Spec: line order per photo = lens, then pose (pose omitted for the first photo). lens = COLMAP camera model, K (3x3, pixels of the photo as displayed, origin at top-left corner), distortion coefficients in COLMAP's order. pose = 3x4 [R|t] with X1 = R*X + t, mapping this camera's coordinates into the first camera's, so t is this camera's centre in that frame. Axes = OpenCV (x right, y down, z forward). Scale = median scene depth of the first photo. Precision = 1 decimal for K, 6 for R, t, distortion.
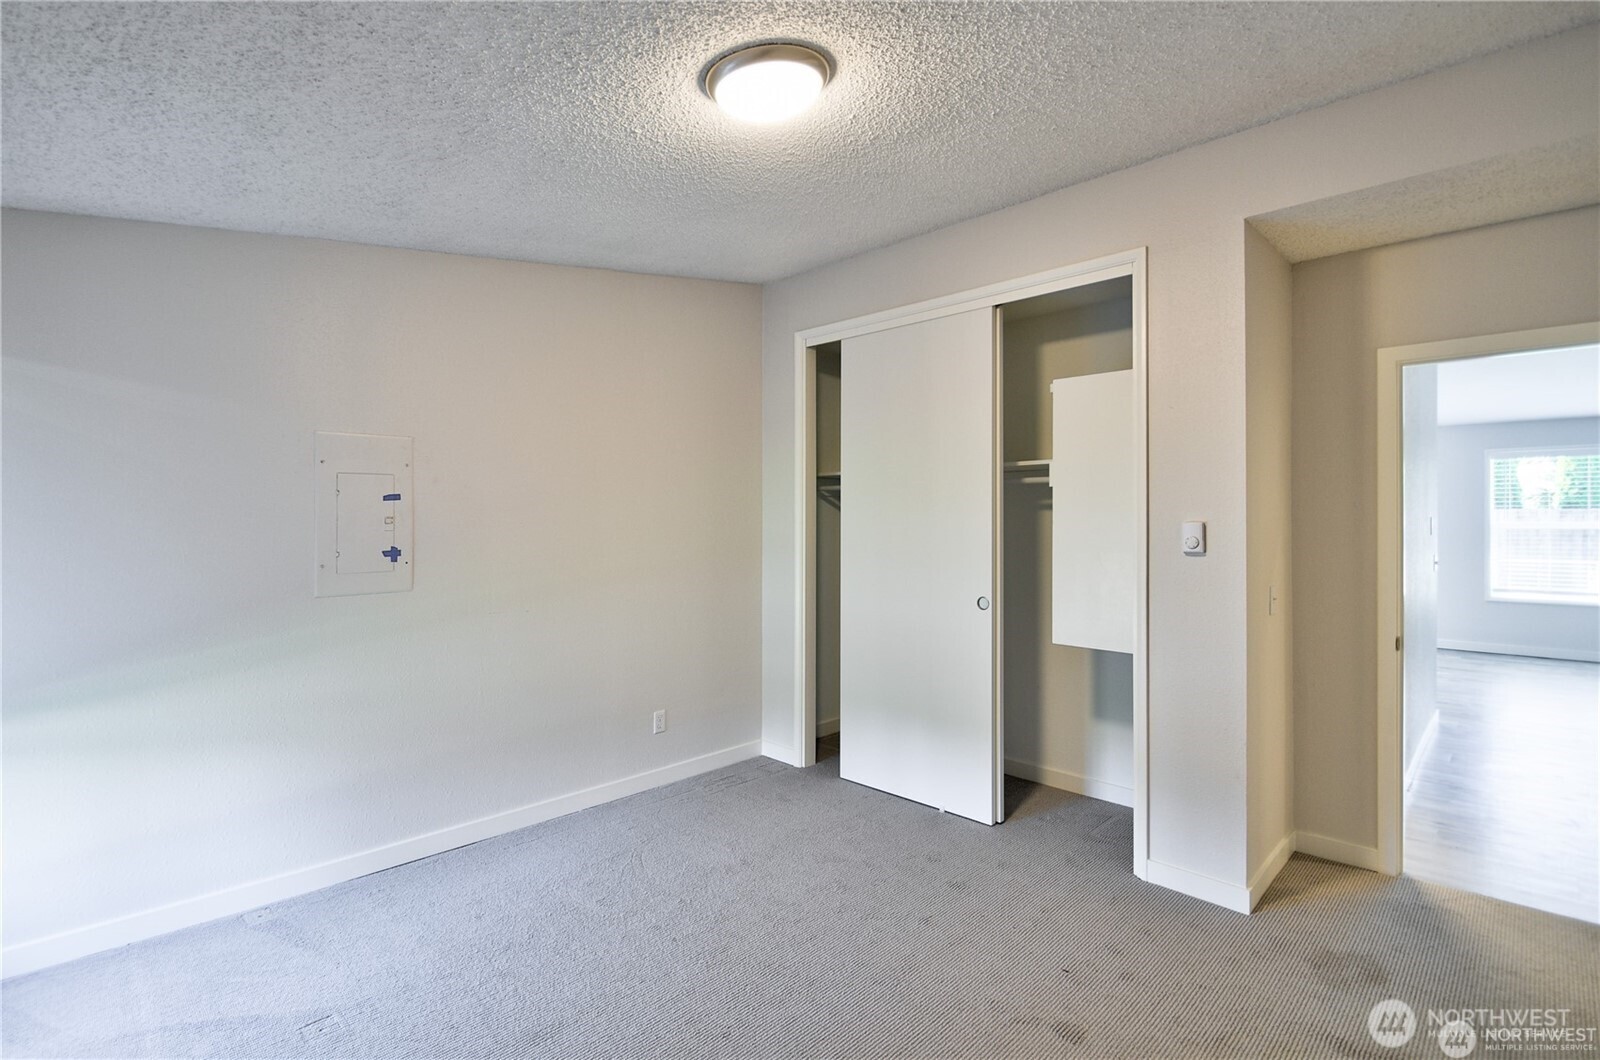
lens RADIAL K [[709.2, 0, 801.9], [0, 709.2, 518.1], [0, 0, 1]] dist [0.009709, -0.015363]
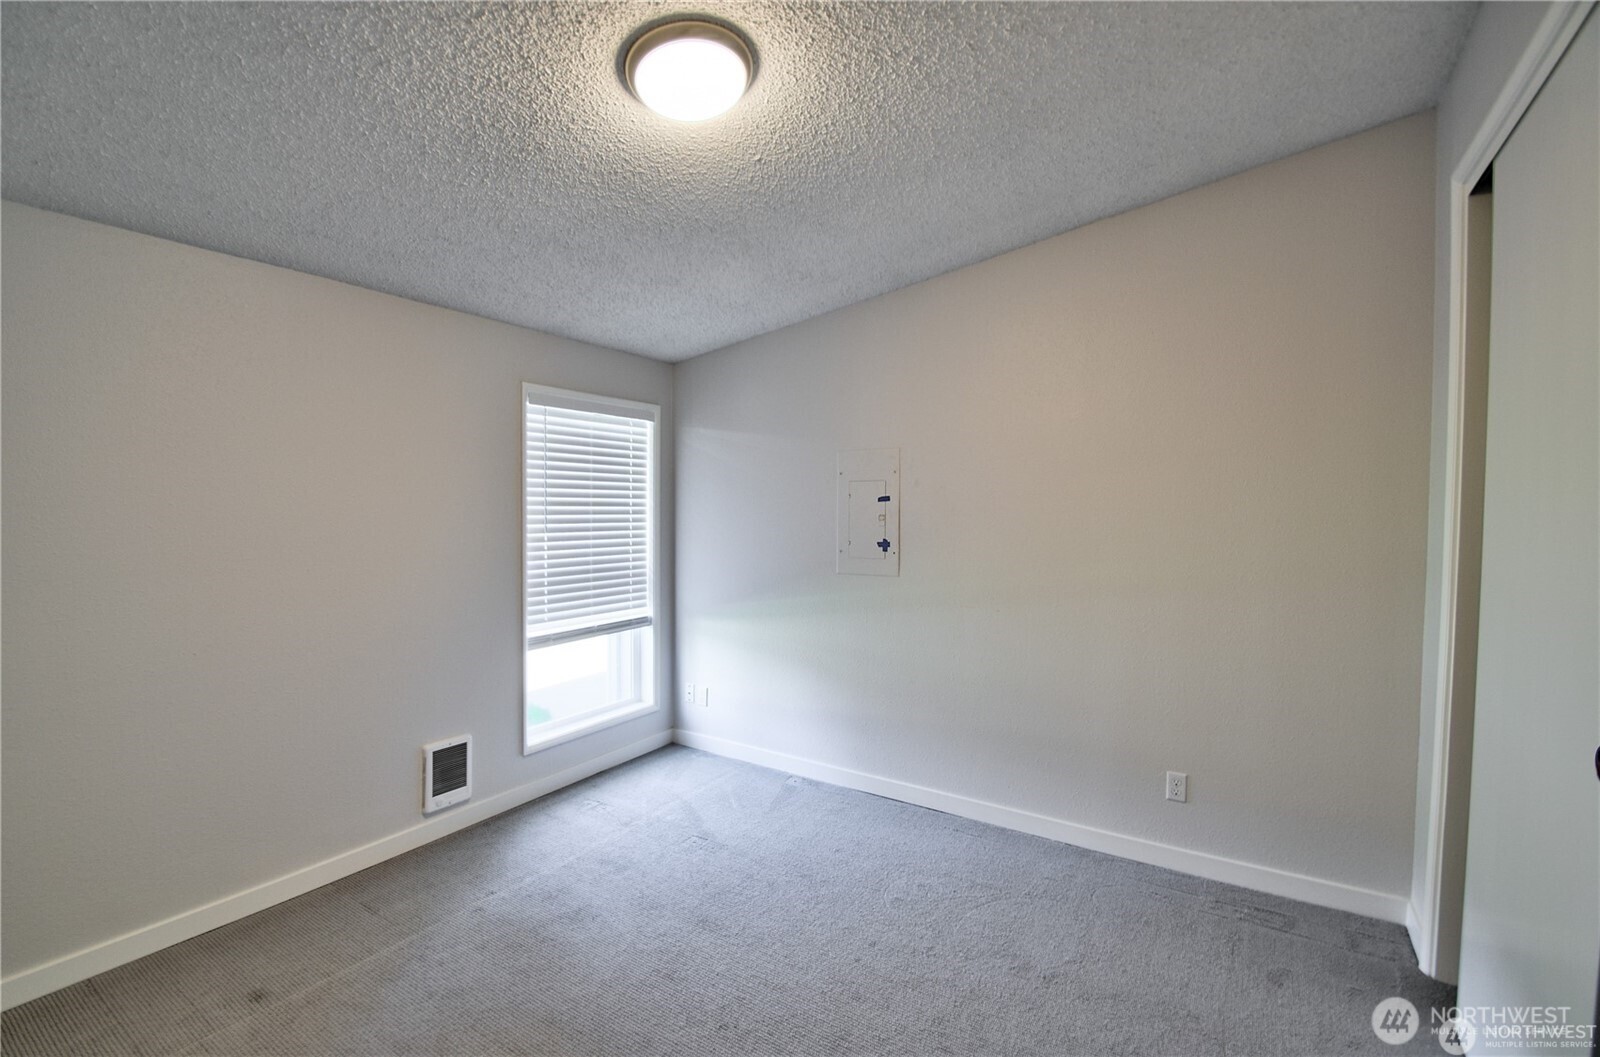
lens RADIAL K [[709.2, 0, 798.7], [0, 709.2, 532.5], [0, 0, 1]] dist [0.009709, -0.015363]
pose [[0.220625, 0.031910, -0.974837, 0.582037], [-0.005094, 0.999489, 0.031564, -0.009302], [0.975345, -0.001997, 0.220675, 0.575420]]
